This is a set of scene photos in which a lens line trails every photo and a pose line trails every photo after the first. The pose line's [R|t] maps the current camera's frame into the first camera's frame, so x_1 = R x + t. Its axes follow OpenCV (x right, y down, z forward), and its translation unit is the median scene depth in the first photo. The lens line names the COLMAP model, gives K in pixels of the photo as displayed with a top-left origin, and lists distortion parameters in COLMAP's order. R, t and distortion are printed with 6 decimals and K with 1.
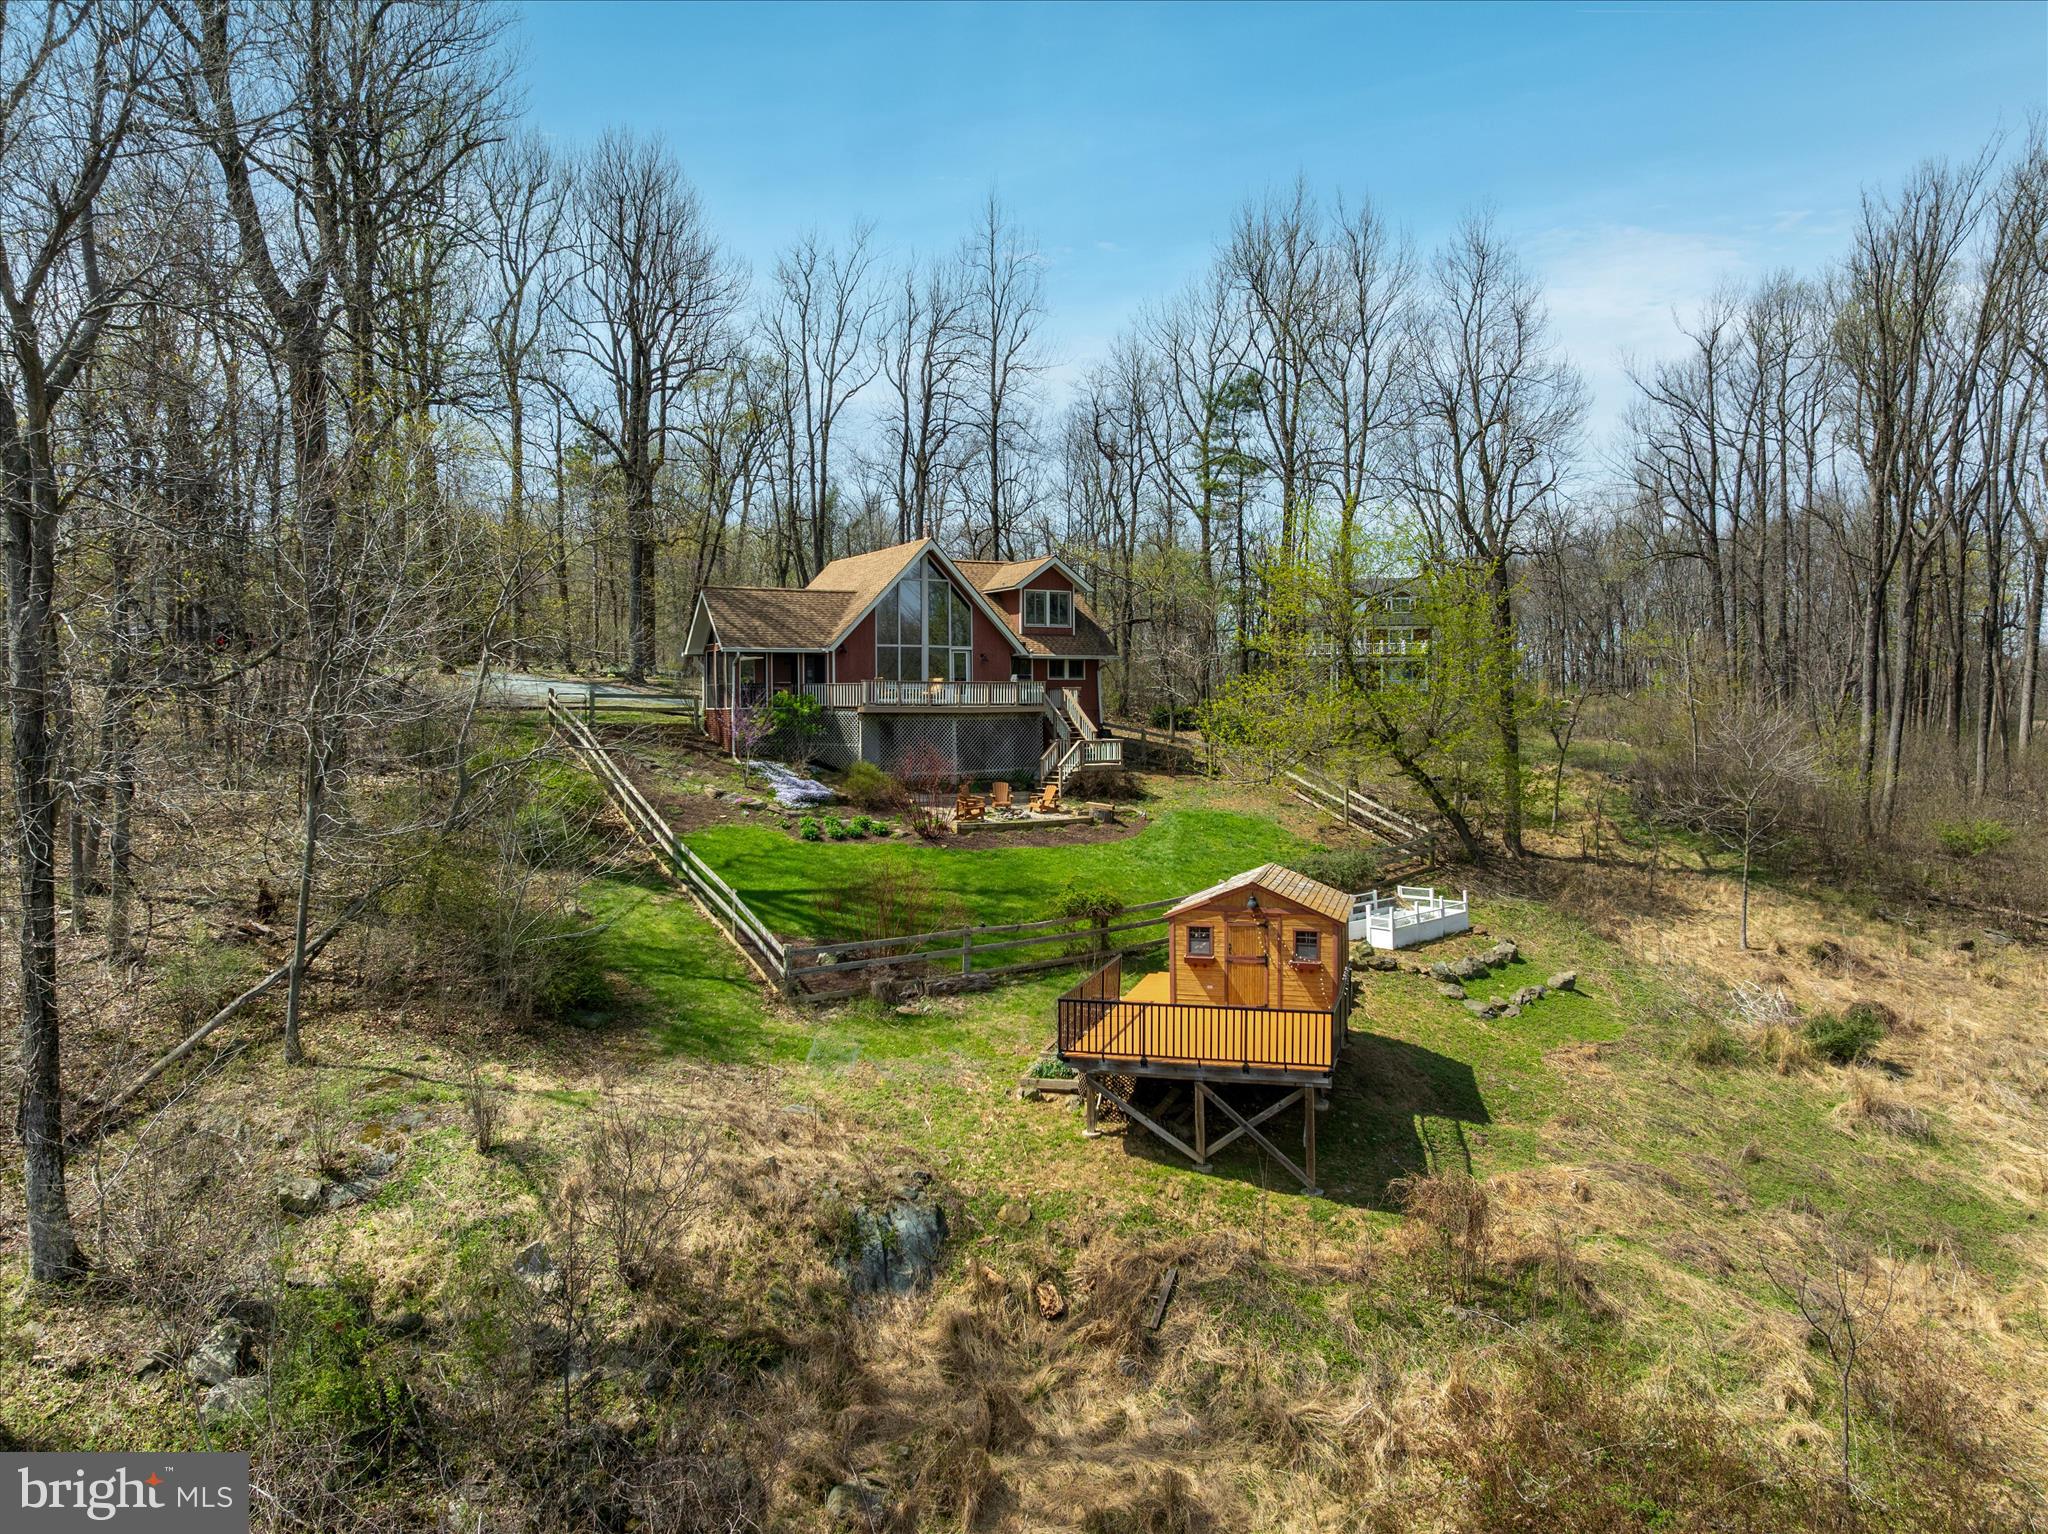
lens RADIAL K [[1461.6, 0, 1054.1], [0, 1461.6, 766.7], [0, 0, 1]] dist [-0.029782, -0.030817]
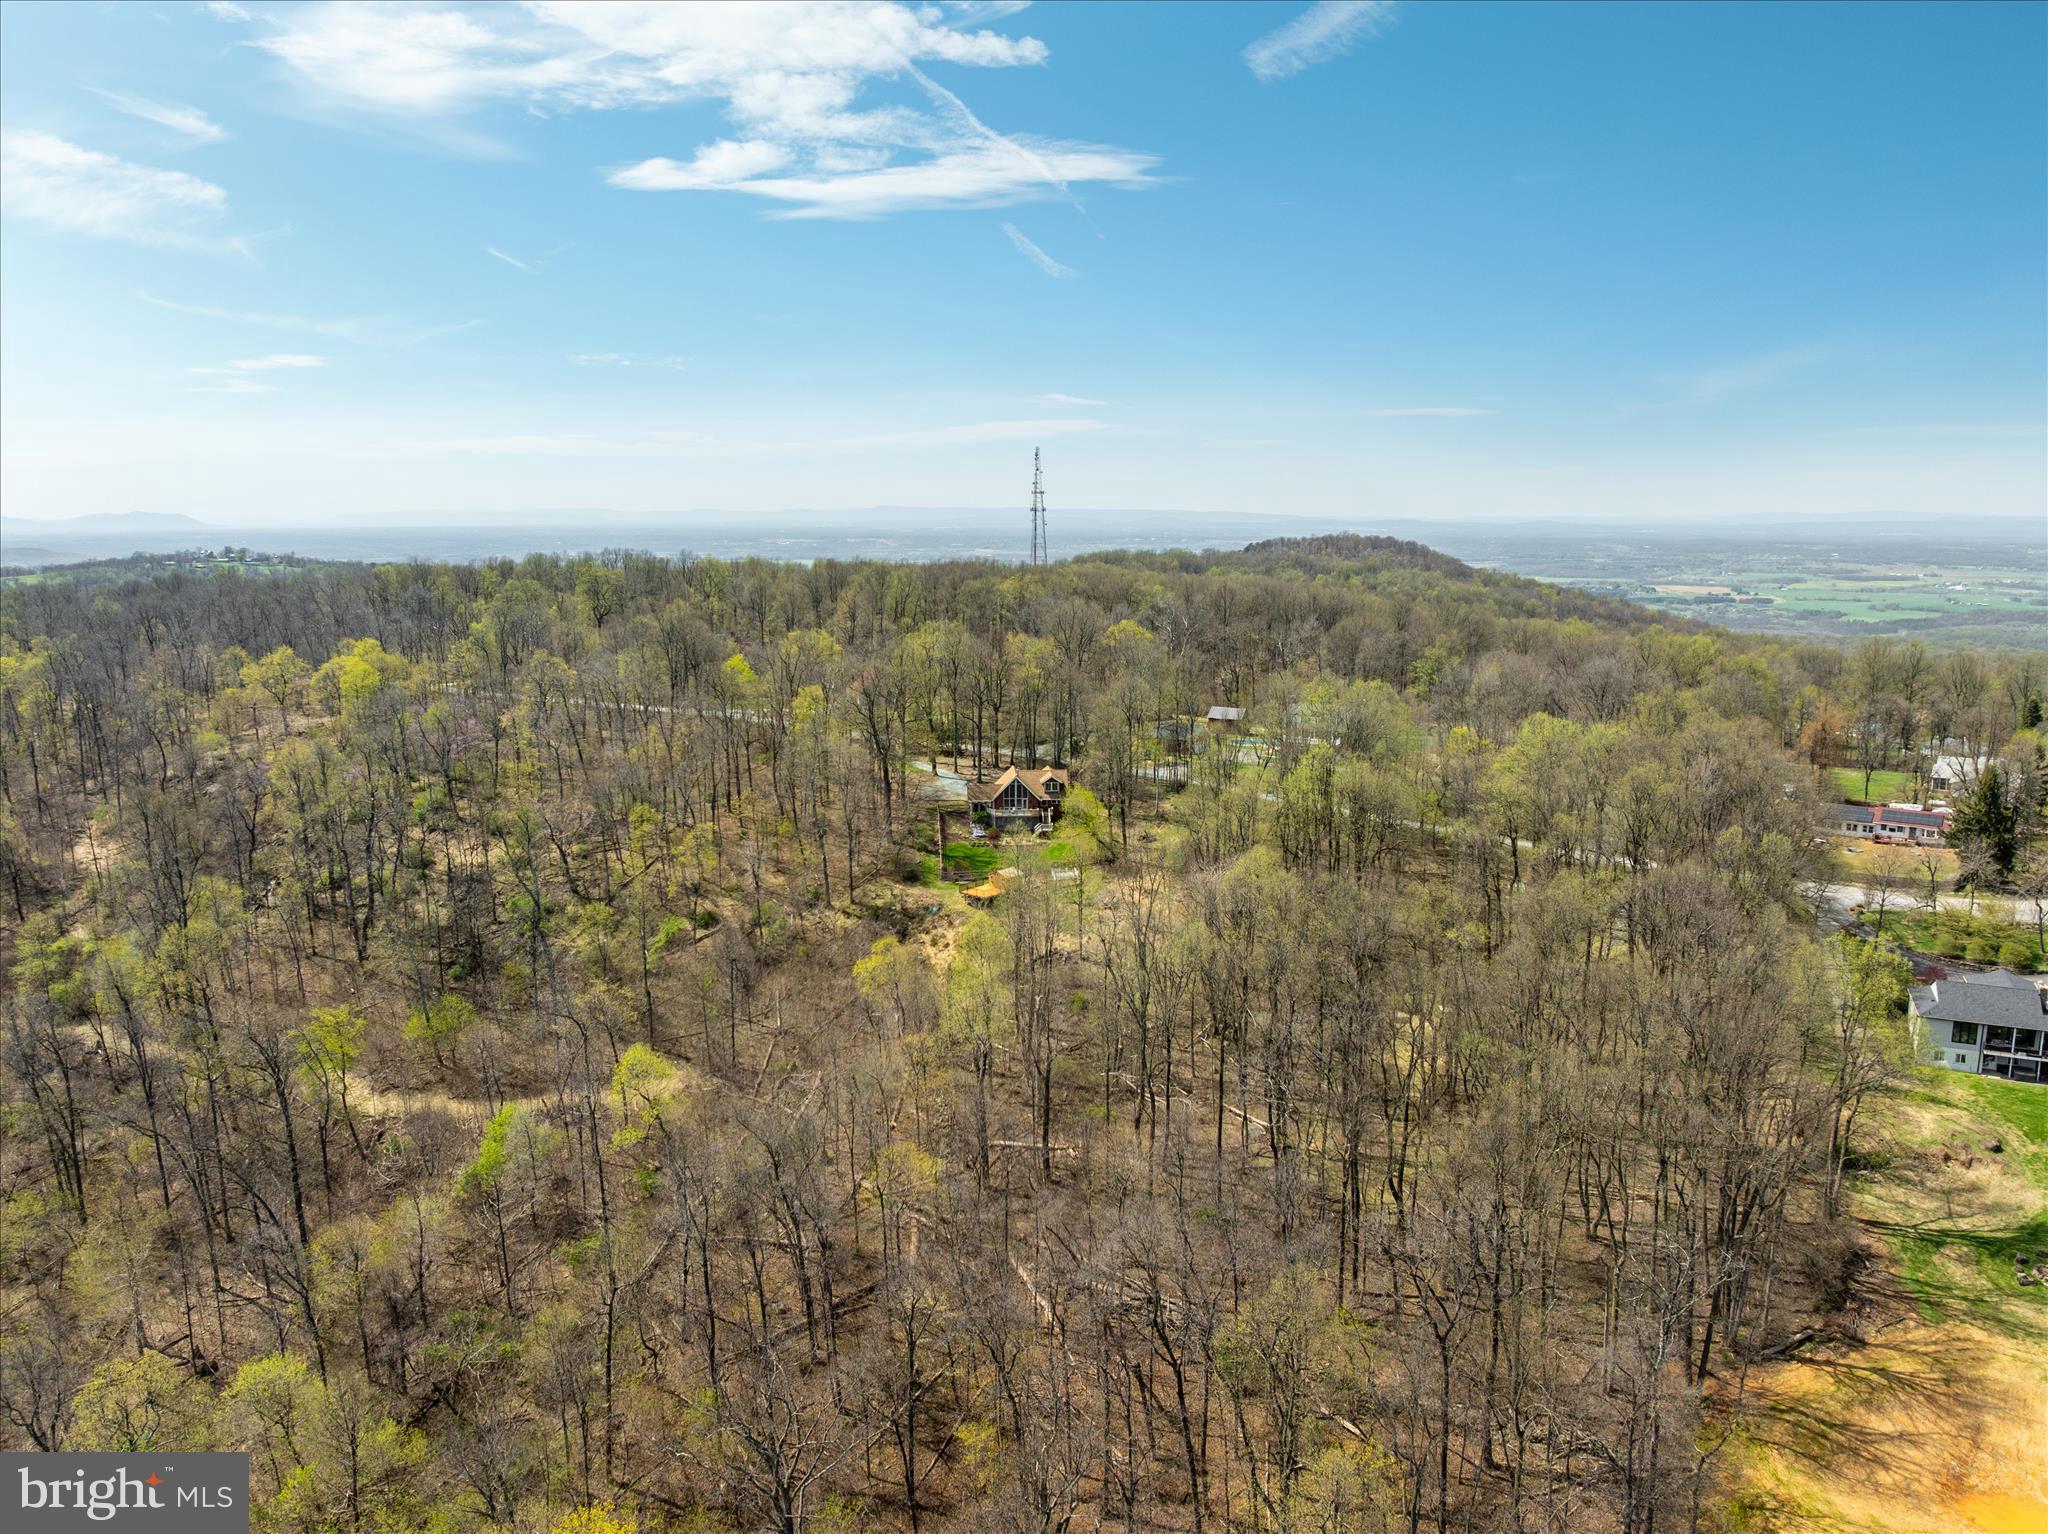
lens RADIAL K [[1456.0, 0, 1024.0], [0, 1456.0, 767.0], [0, 0, 1]] dist [-0.043675, 0.018678]
pose [[0.887100, 0.077218, -0.455072, 1.913728], [-0.016198, 0.990508, 0.136497, -0.771111], [0.461292, -0.113715, 0.879931, -2.834878]]
